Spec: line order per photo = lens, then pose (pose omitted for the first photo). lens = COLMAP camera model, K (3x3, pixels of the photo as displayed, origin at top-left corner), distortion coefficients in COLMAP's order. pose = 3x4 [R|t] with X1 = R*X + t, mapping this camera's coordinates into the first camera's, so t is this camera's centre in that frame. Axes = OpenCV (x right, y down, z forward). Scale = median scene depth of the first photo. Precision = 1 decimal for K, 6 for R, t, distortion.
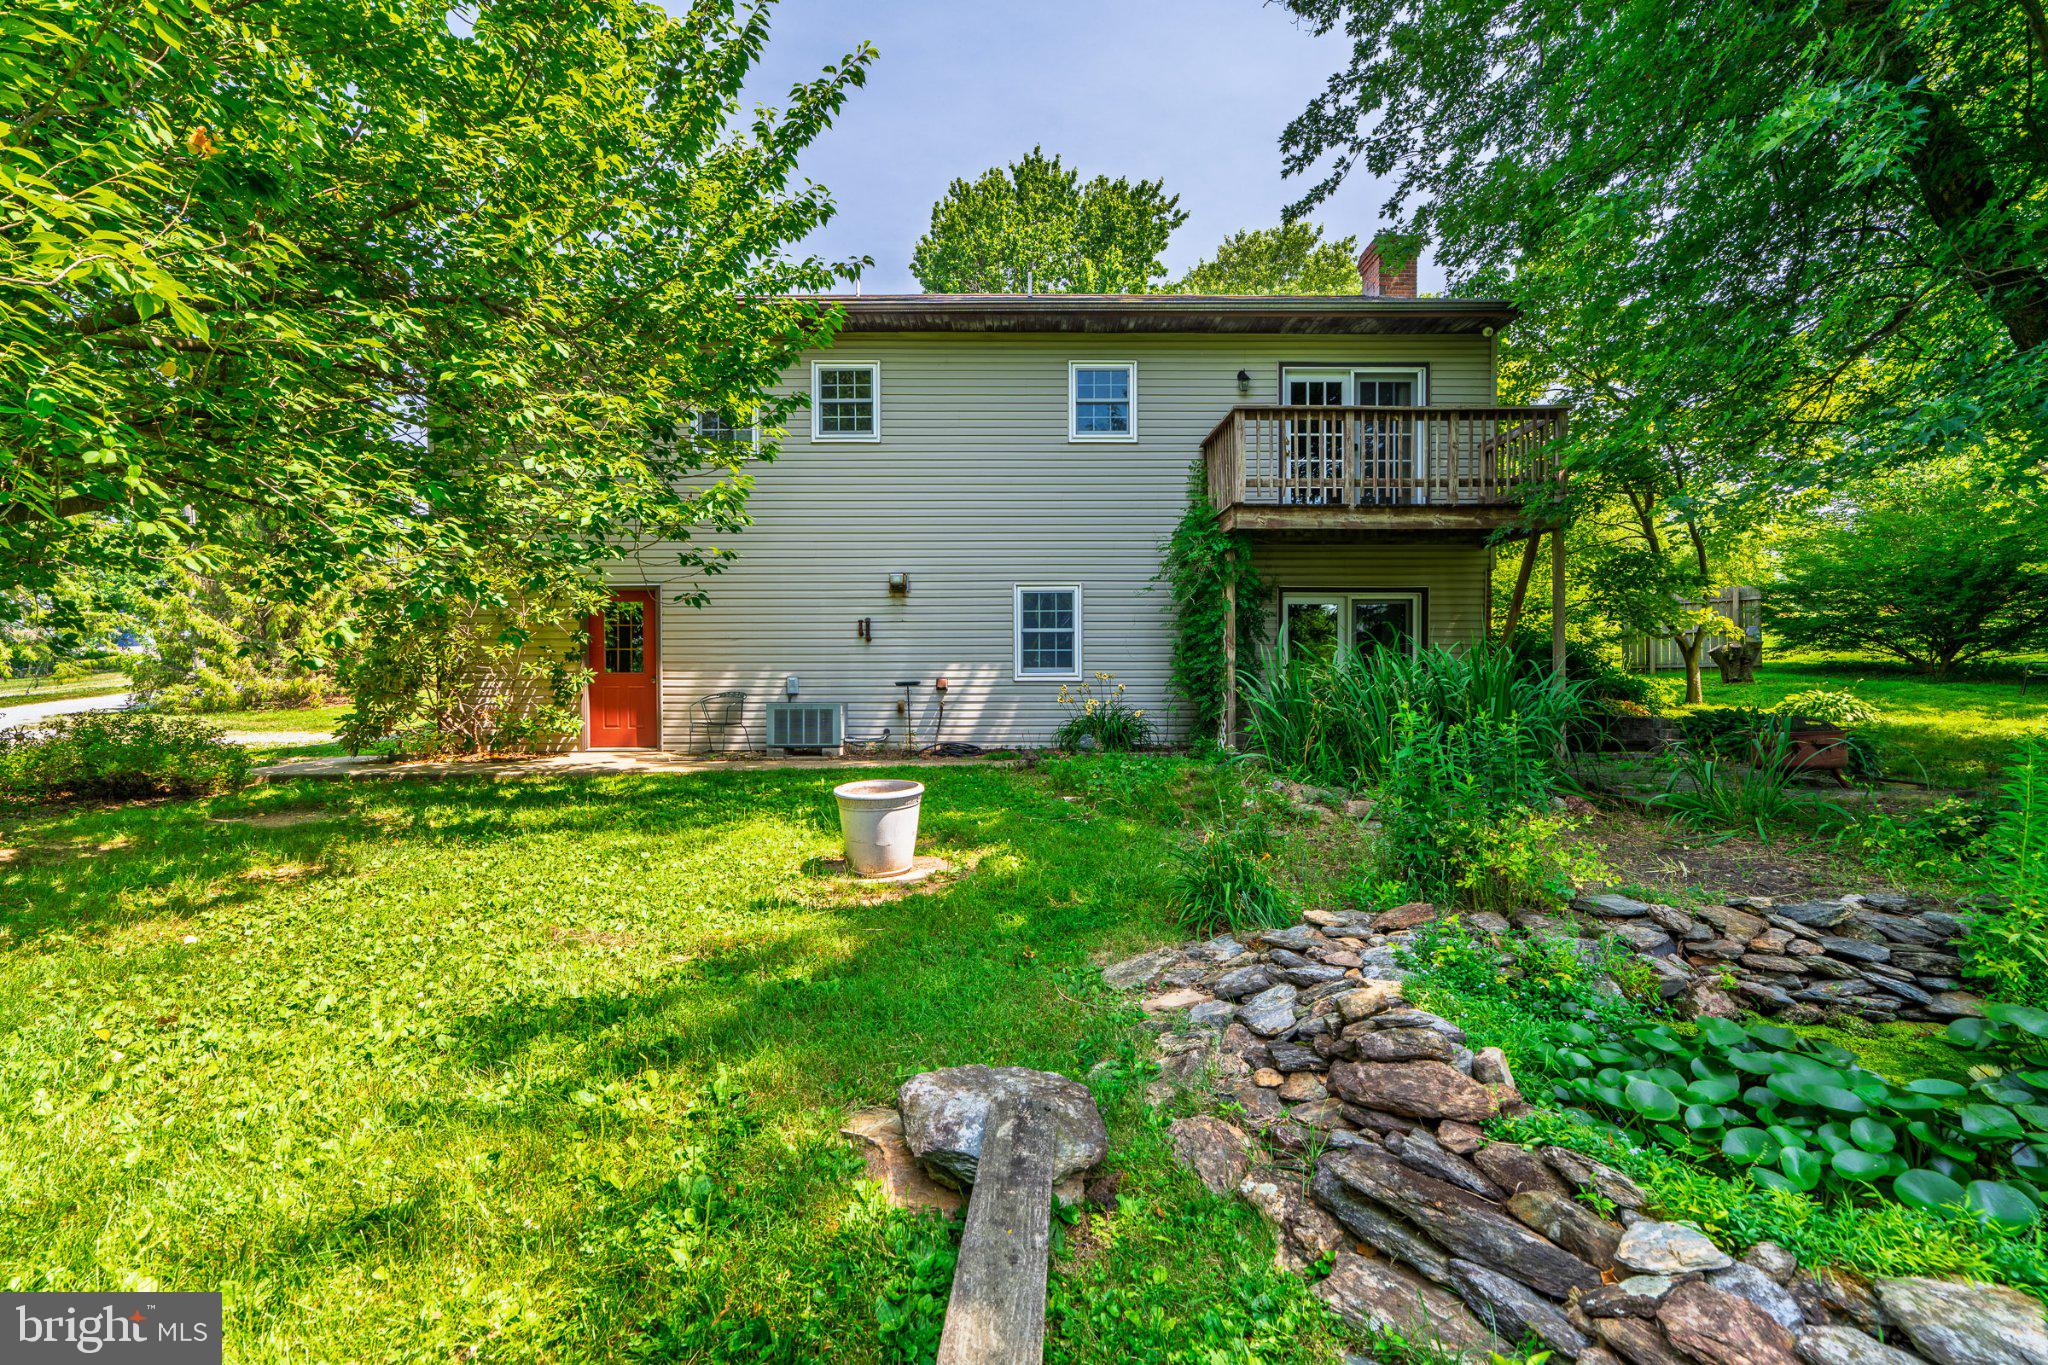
lens RADIAL K [[931.7, 0, 1017.6], [0, 931.7, 680.0], [0, 0, 1]] dist [-0.001873, 0.002118]
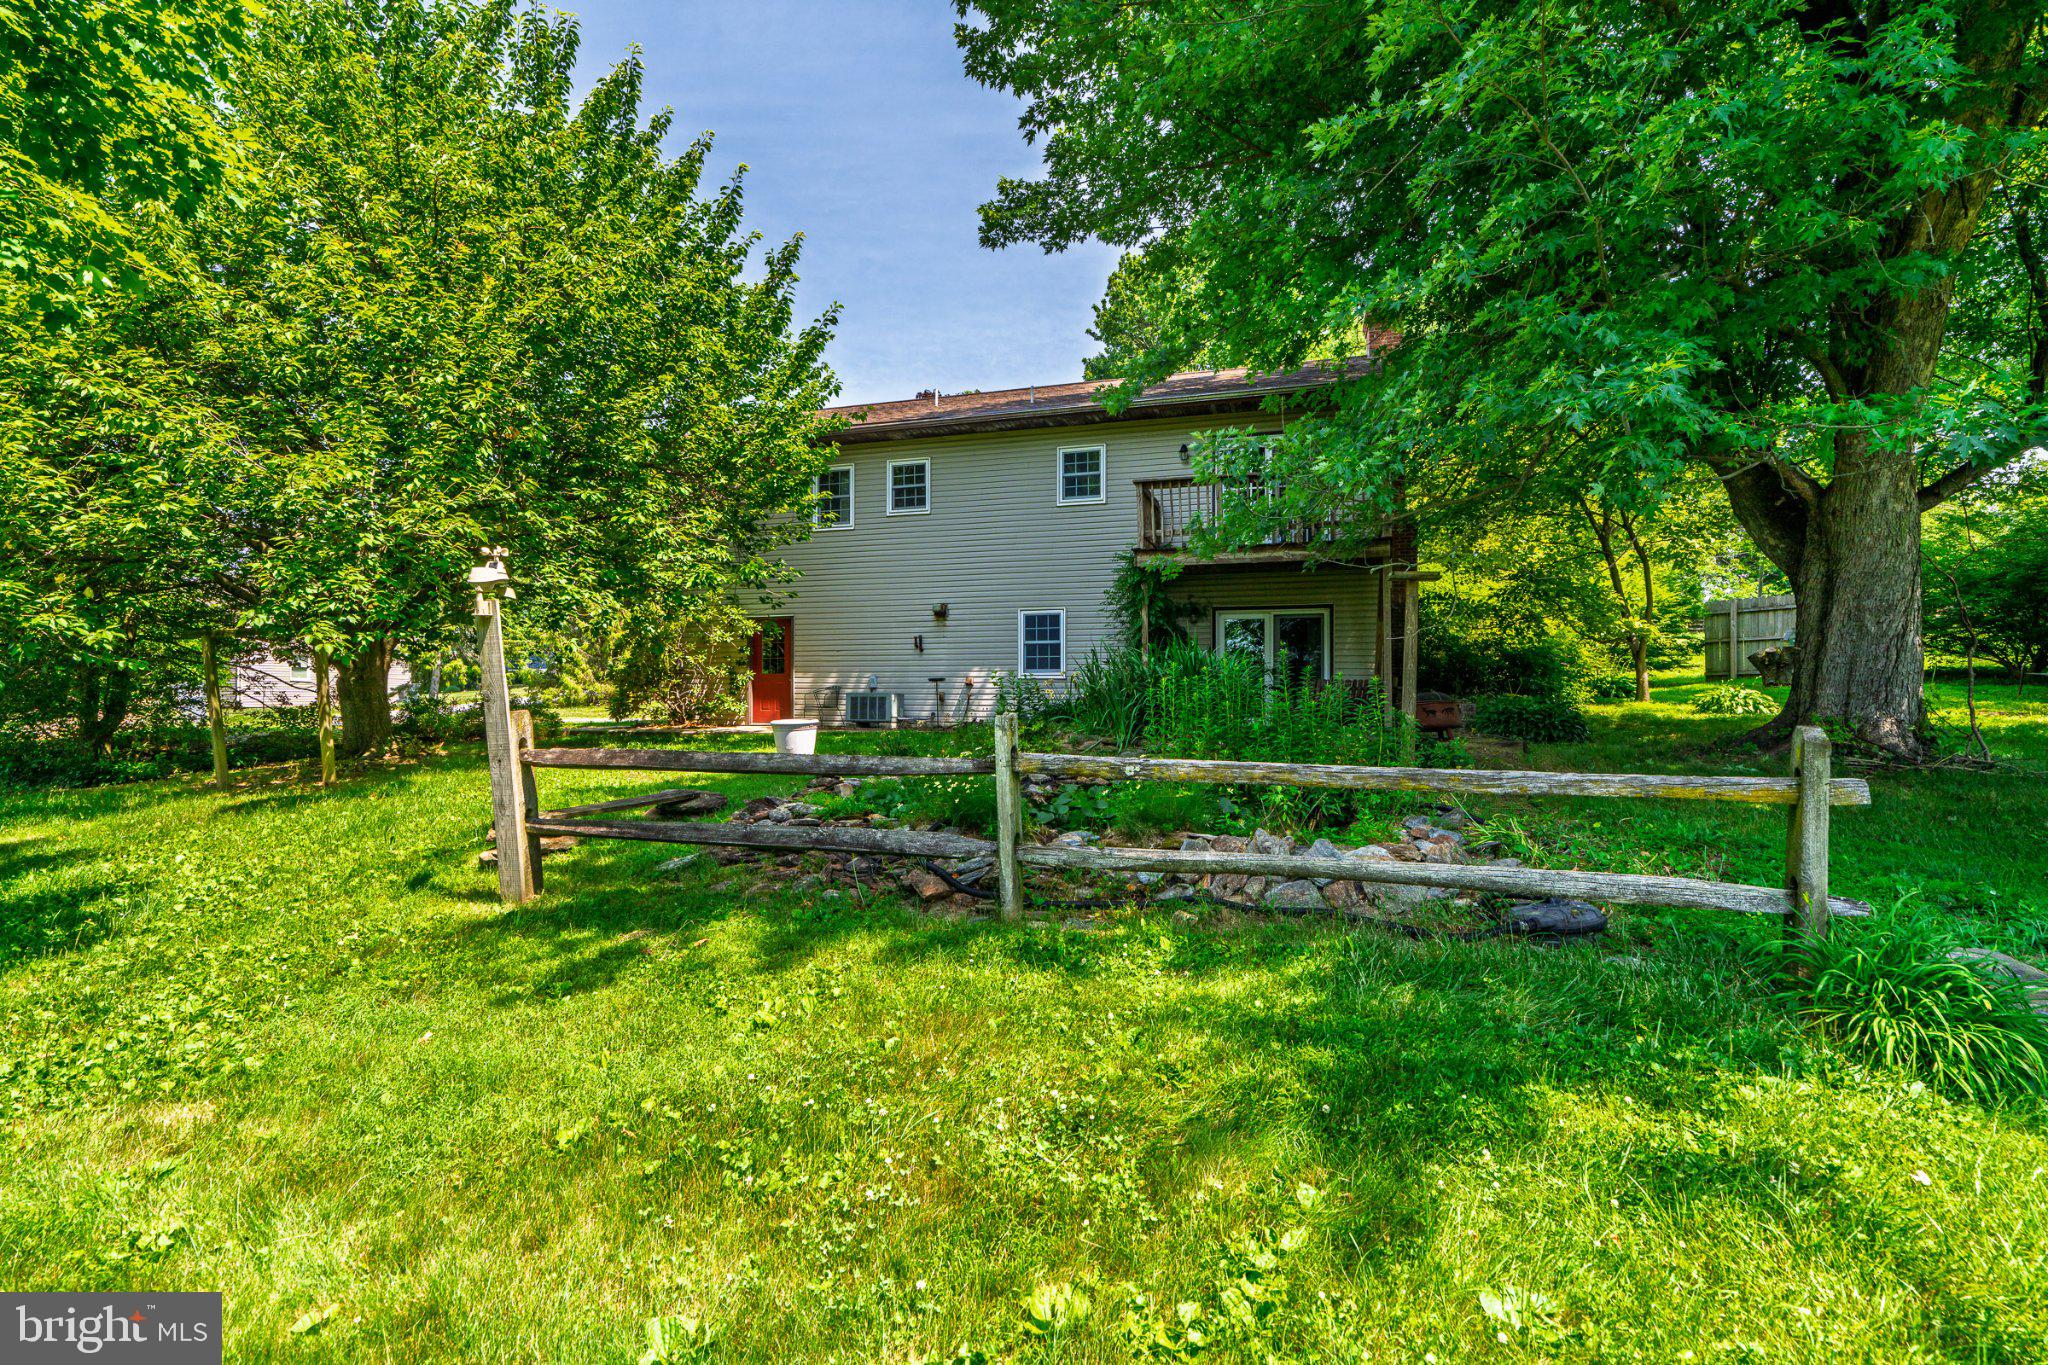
lens RADIAL K [[931.7, 0, 1027.3], [0, 931.7, 687.3], [0, 0, 1]] dist [-0.001873, 0.002118]
pose [[0.956929, 0.000325, -0.290323, 0.415492], [-0.004958, 0.999872, -0.015223, 0.035113], [0.290281, 0.016006, 0.956808, -0.332041]]
